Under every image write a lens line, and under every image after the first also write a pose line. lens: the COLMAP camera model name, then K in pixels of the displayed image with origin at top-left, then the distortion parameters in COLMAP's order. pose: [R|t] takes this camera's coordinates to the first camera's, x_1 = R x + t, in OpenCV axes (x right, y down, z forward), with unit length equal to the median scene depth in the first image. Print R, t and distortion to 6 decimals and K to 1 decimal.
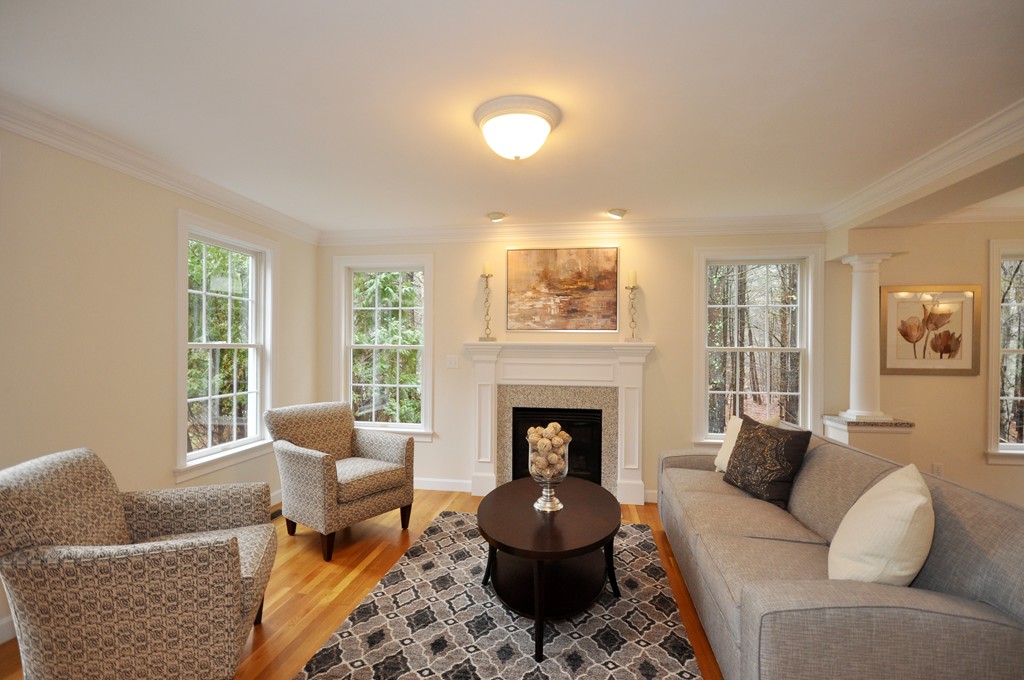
lens RADIAL K [[479.0, 0, 509.8], [0, 479.0, 346.8], [0, 0, 1]] dist [-0.001151, -0.000370]
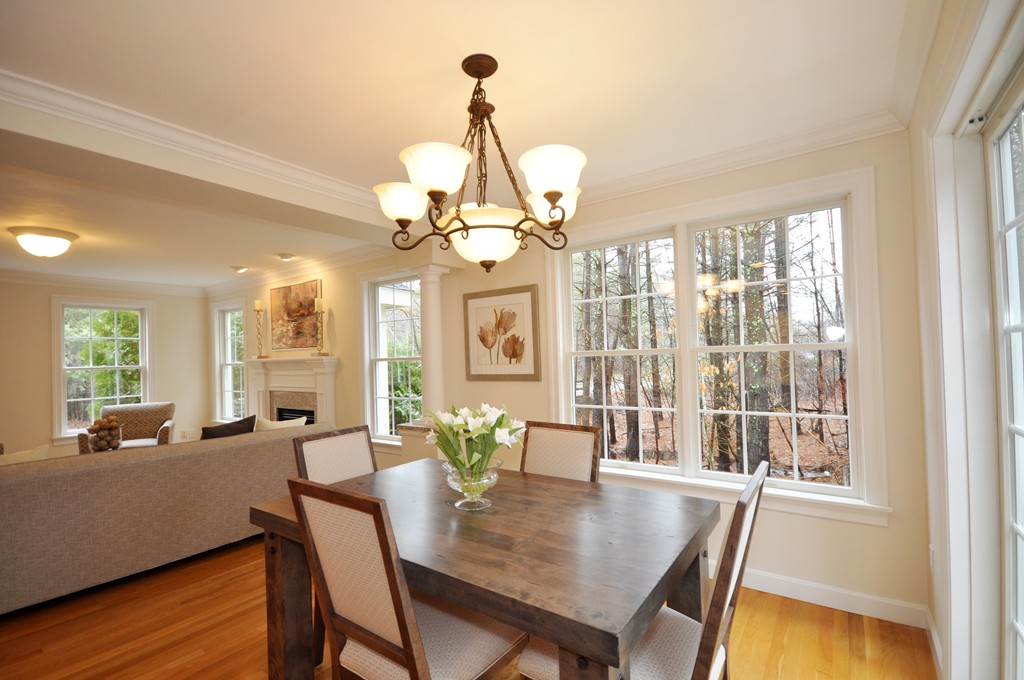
lens RADIAL K [[462.2, 0, 508.4], [0, 462.2, 349.6], [0, 0, 1]] dist [-0.000558, -0.000035]
pose [[0.892744, -0.040199, -0.448767, 1.200887], [0.036122, 0.999192, -0.017645, 0.011380], [0.449113, -0.000458, 0.893475, 0.151786]]
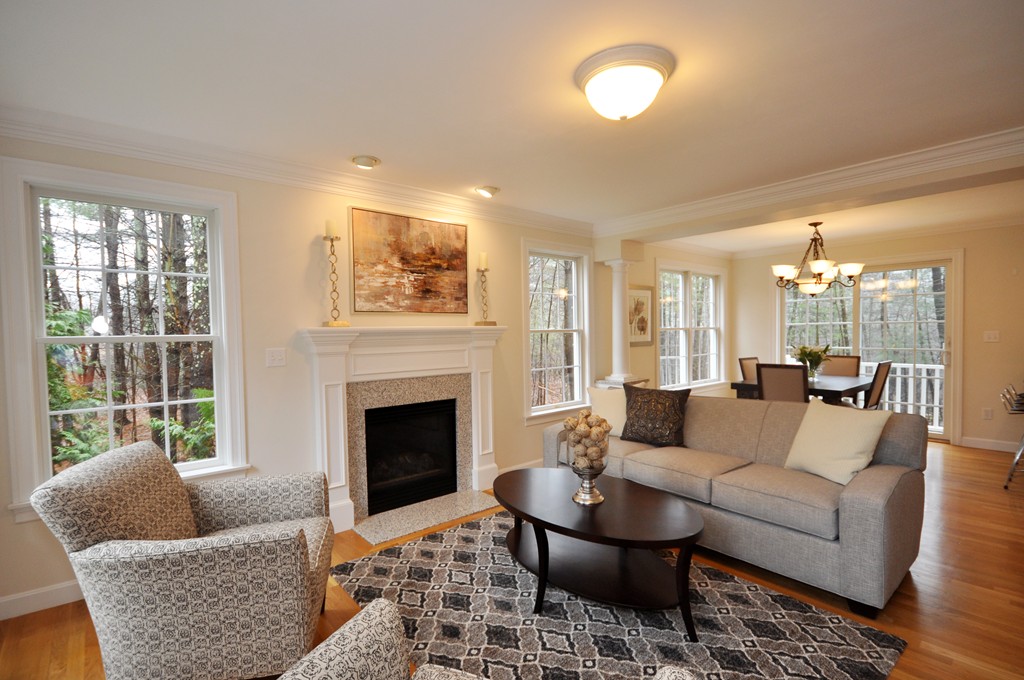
lens RADIAL K [[479.0, 0, 509.8], [0, 479.0, 346.8], [0, 0, 1]] dist [-0.001151, -0.000370]
pose [[0.644581, -0.042553, 0.763351, -0.454732], [0.019834, 0.999045, 0.038944, -0.004101], [-0.764278, -0.009963, 0.644809, 0.319549]]
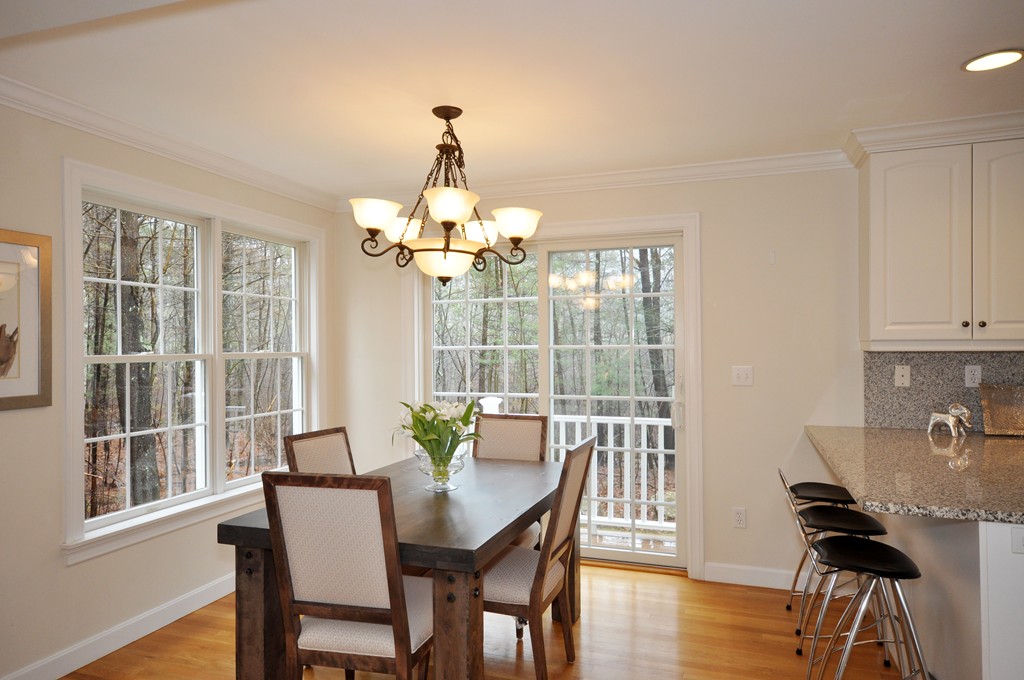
lens RADIAL K [[650.3, 0, 515.4], [0, 650.3, 349.4], [0, 0, 1]] dist [0.002358, 0.001607]
pose [[0.167272, -0.010405, 0.985856, 0.314138], [0.008915, 0.999919, 0.009041, -0.004700], [-0.985870, 0.007277, 0.167351, 0.326469]]
